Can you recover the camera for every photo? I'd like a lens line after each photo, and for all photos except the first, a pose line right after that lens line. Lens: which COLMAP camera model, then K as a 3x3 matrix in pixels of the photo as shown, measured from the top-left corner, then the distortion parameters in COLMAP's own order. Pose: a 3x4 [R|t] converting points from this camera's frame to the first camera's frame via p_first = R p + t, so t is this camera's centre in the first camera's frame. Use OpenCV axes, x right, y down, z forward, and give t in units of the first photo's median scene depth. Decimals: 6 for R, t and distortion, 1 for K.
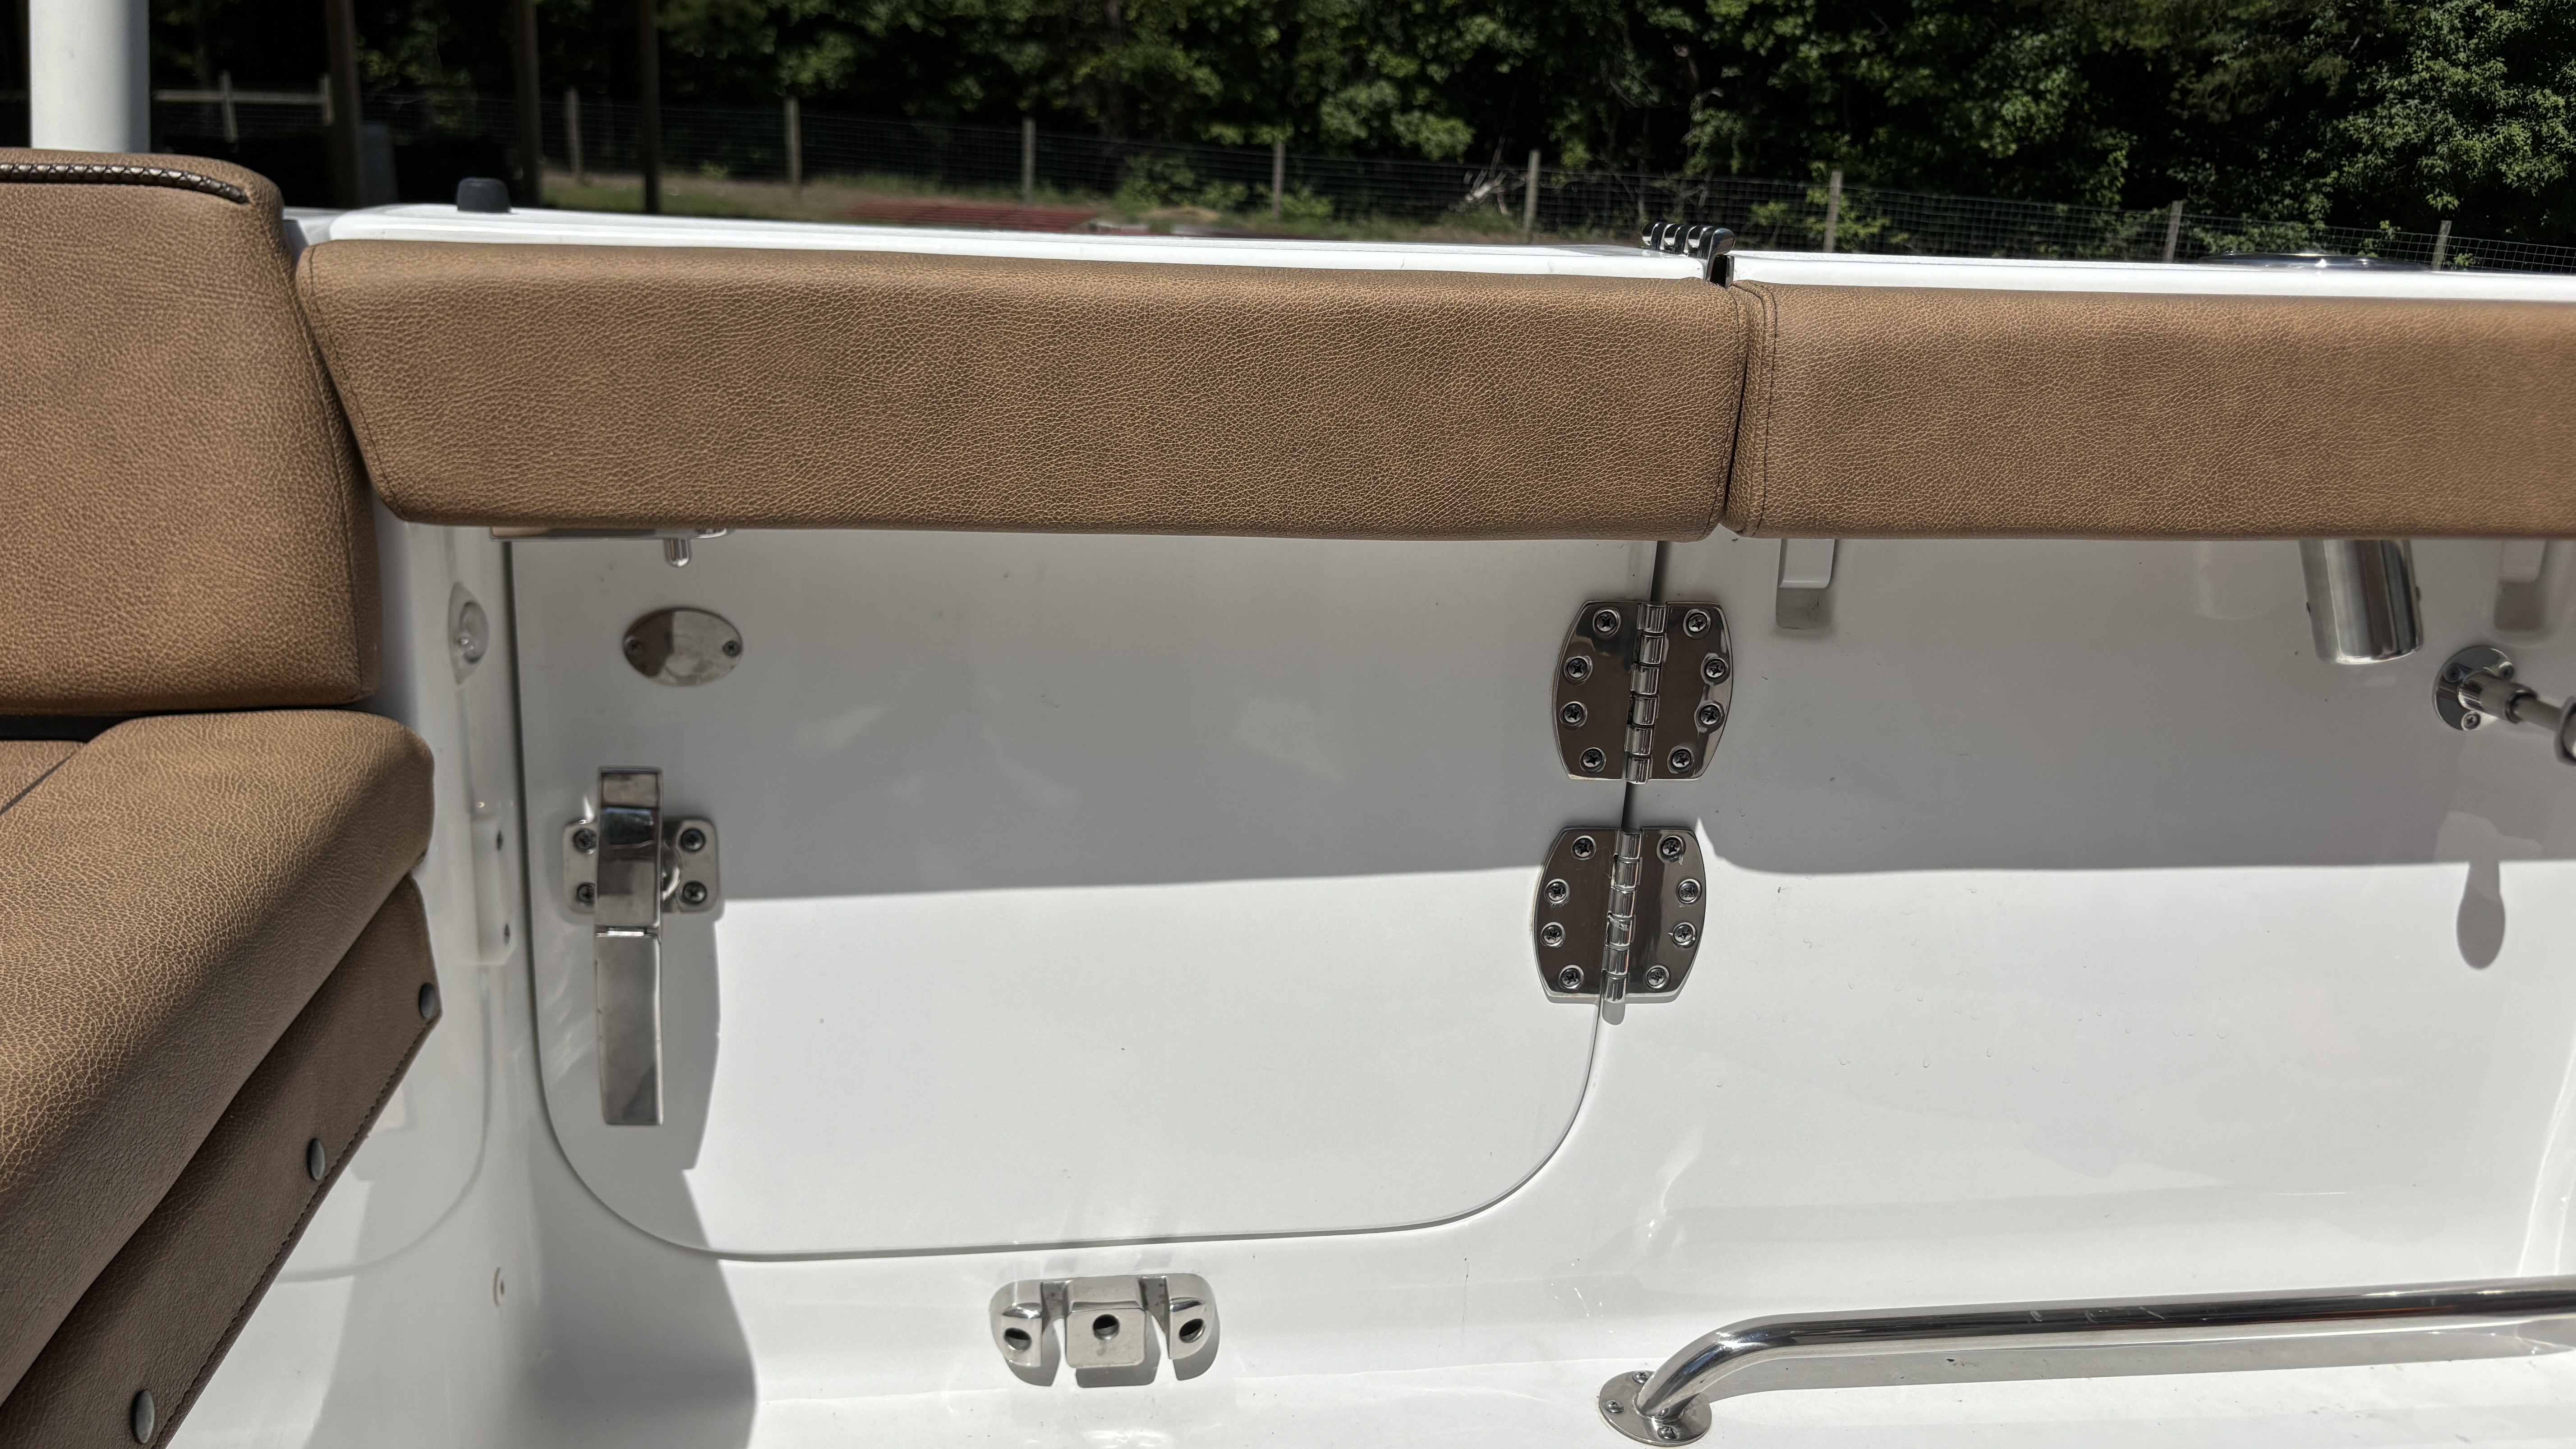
lens RADIAL K [[2015.0, 0, 1279.7], [0, 2015.0, 719.7], [0, 0, 1]] dist [0.038524, -0.038179]
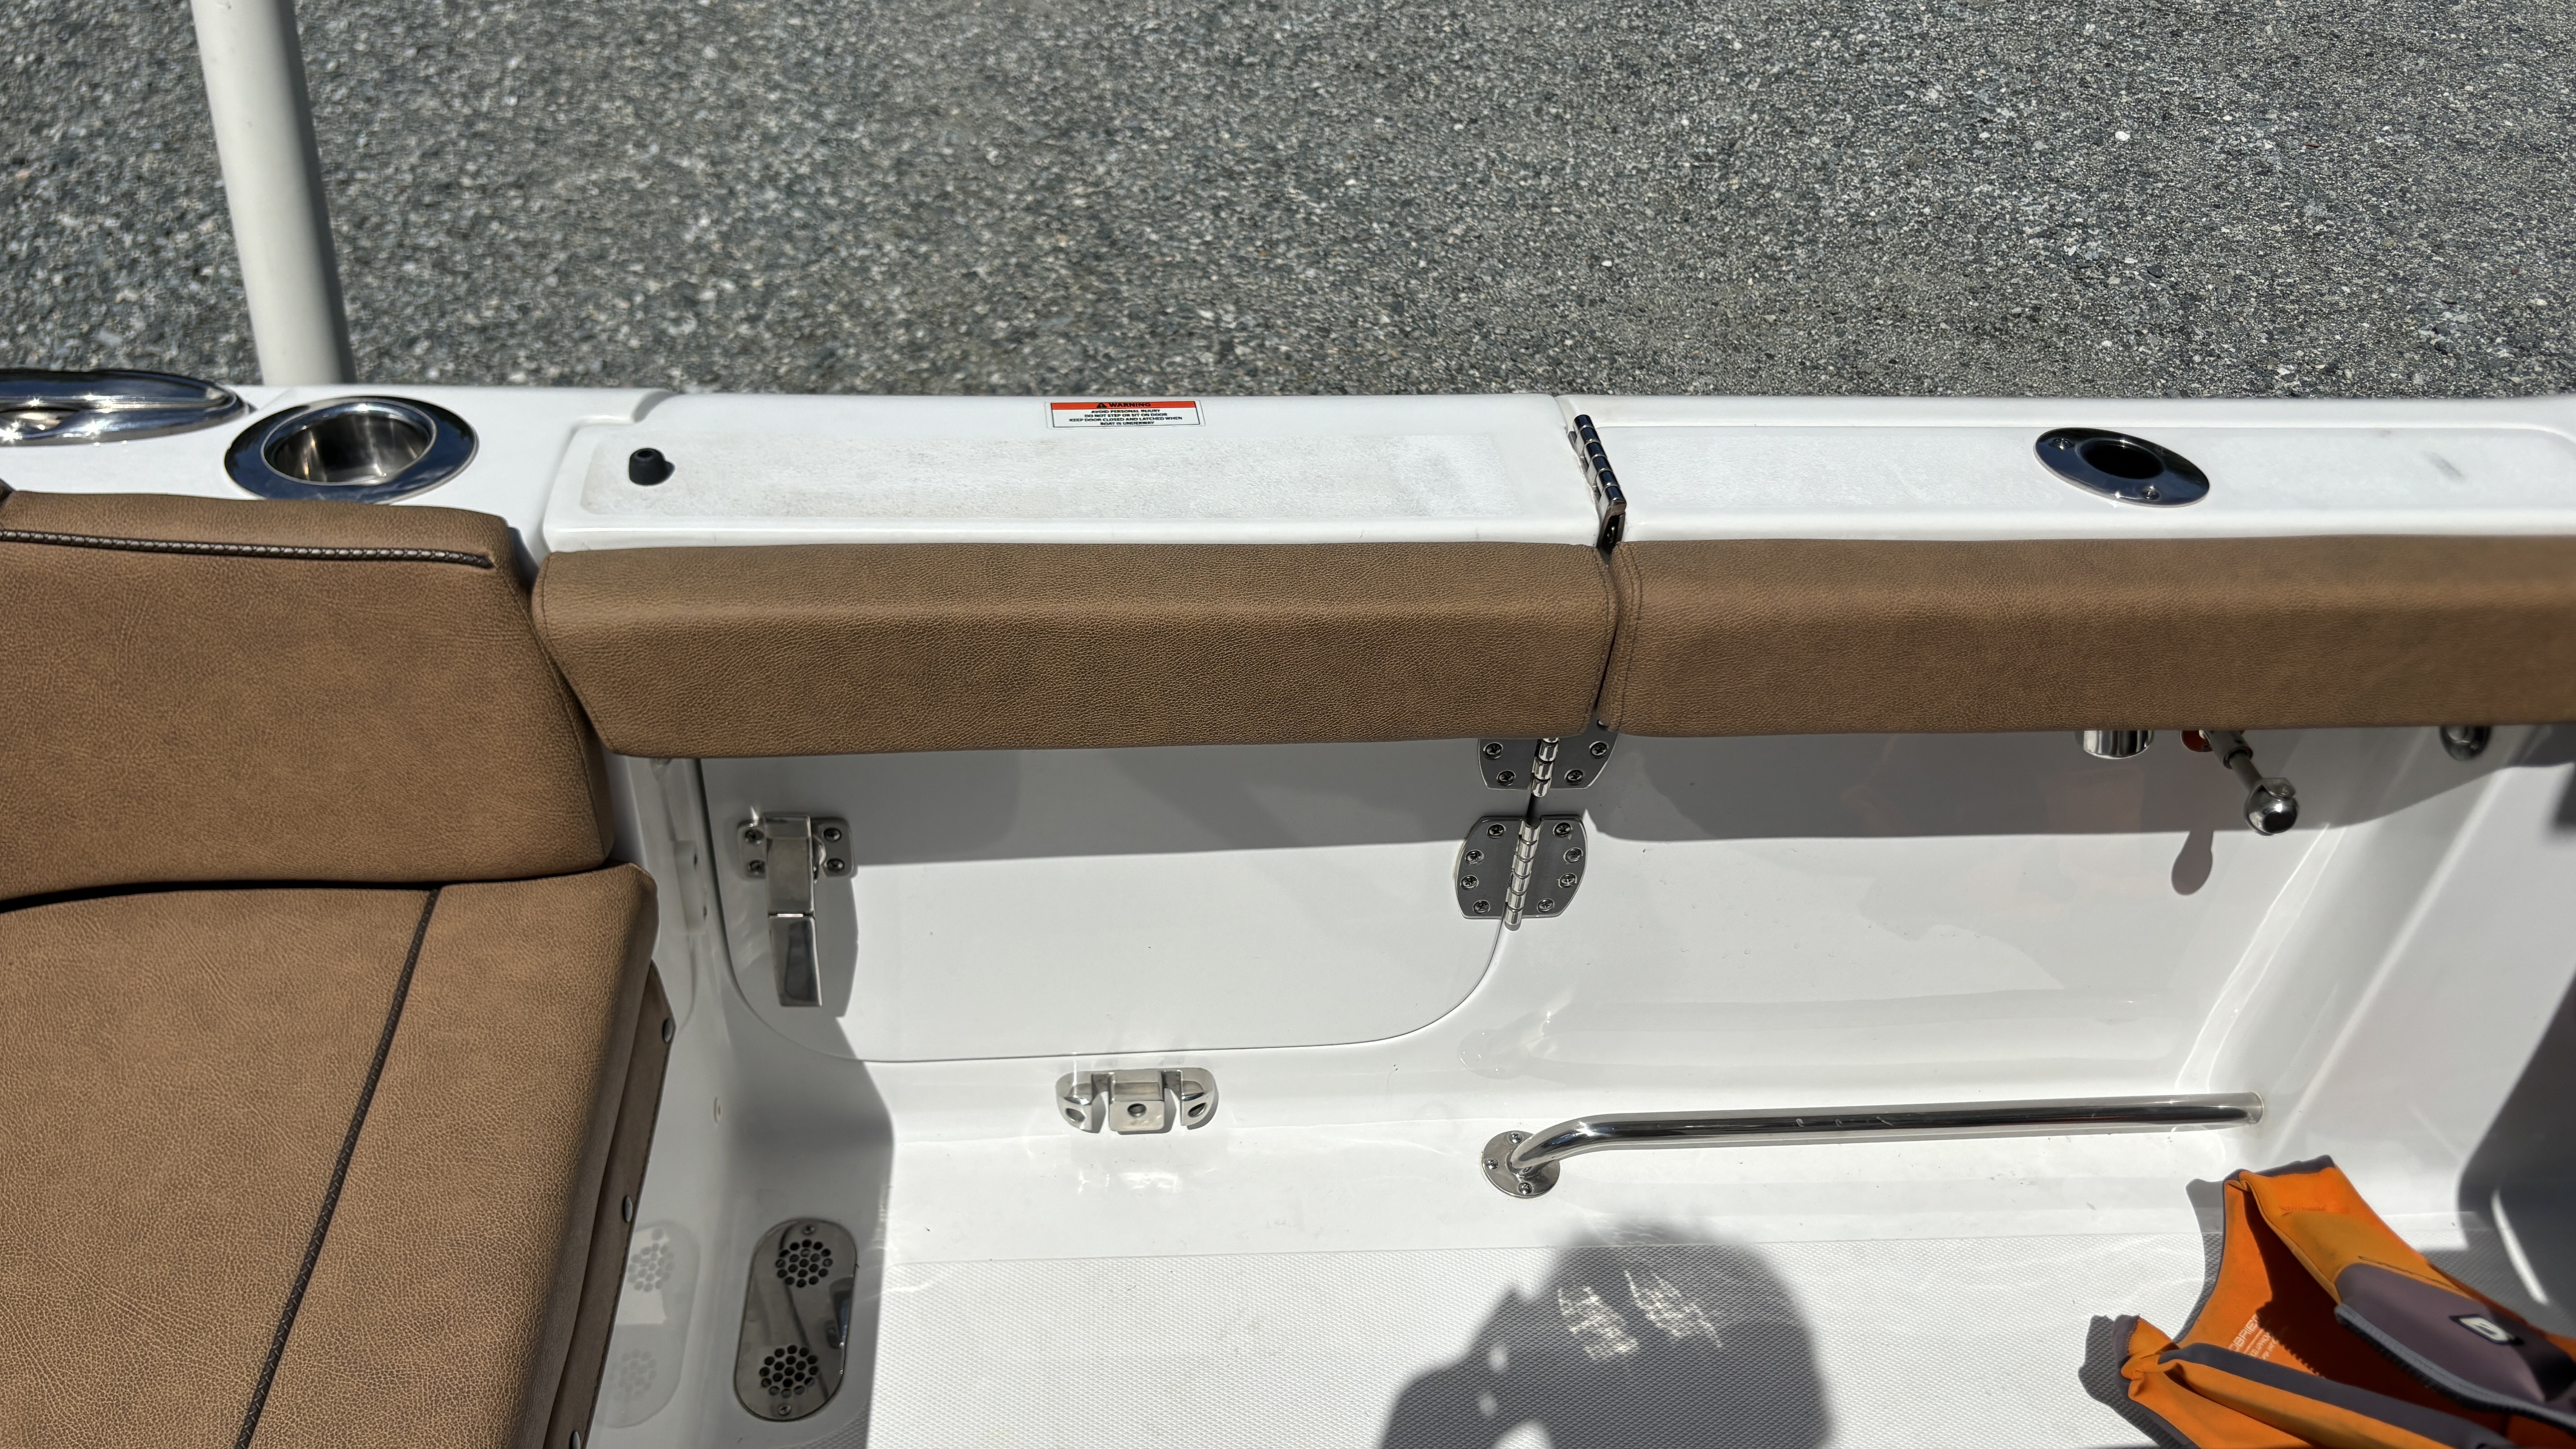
lens RADIAL K [[2015.0, 0, 1291.4], [0, 2015.0, 710.4], [0, 0, 1]] dist [0.038524, -0.038179]
pose [[0.998702, 0.045410, -0.023082, 0.043421], [-0.032278, 0.914682, 0.402884, -0.535369], [0.039407, -0.401616, 0.914960, -0.184845]]
